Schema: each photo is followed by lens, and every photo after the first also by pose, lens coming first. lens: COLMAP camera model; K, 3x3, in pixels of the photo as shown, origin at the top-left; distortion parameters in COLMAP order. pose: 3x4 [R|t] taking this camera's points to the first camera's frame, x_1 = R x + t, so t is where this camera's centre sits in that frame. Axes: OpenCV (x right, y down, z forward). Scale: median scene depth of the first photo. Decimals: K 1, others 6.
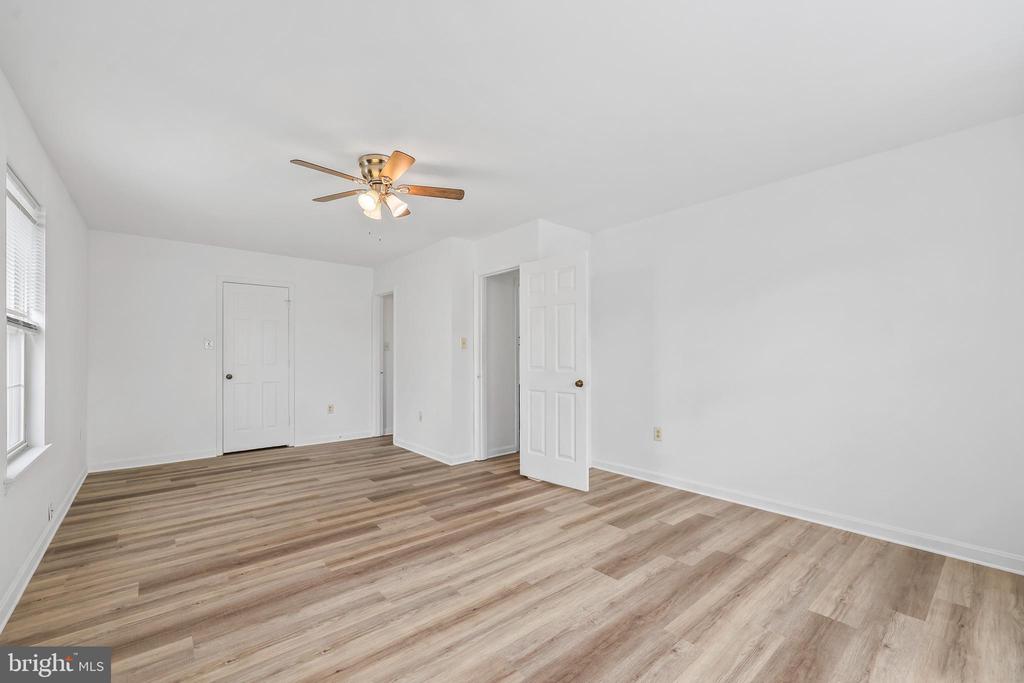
lens RADIAL K [[417.4, 0, 513.7], [0, 417.4, 345.6], [0, 0, 1]] dist [-0.000709, -0.000079]
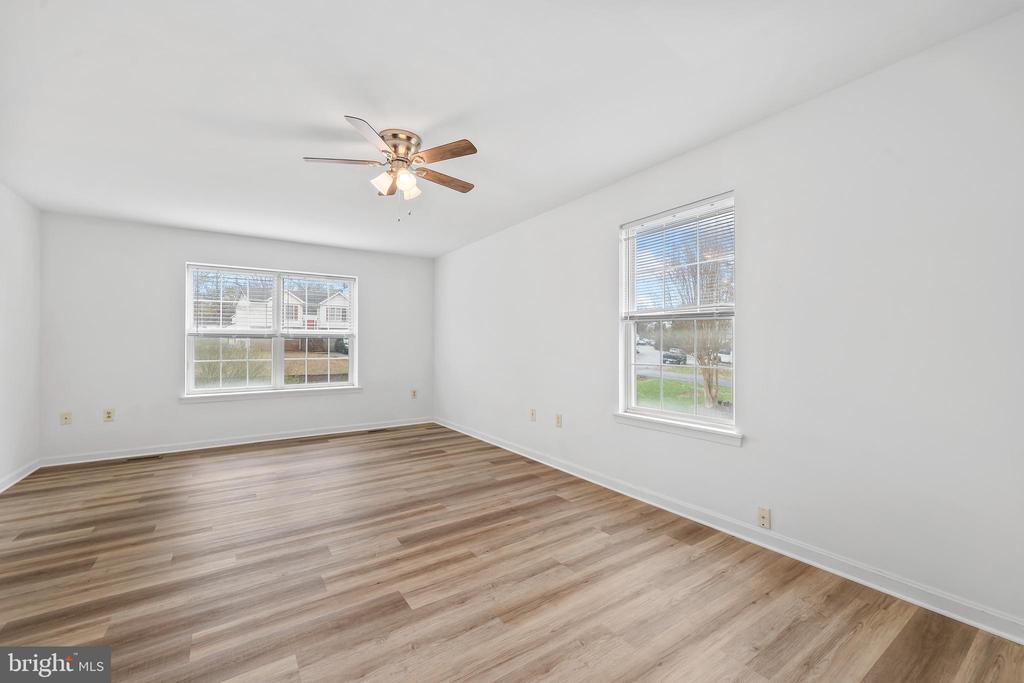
lens RADIAL K [[417.4, 0, 513.7], [0, 417.4, 345.6], [0, 0, 1]] dist [-0.000709, -0.000079]
pose [[-0.992755, 0.004622, 0.120070, -0.705851], [0.001700, 0.999700, -0.024427, 0.057740], [-0.120147, -0.024046, -0.992465, 1.955246]]
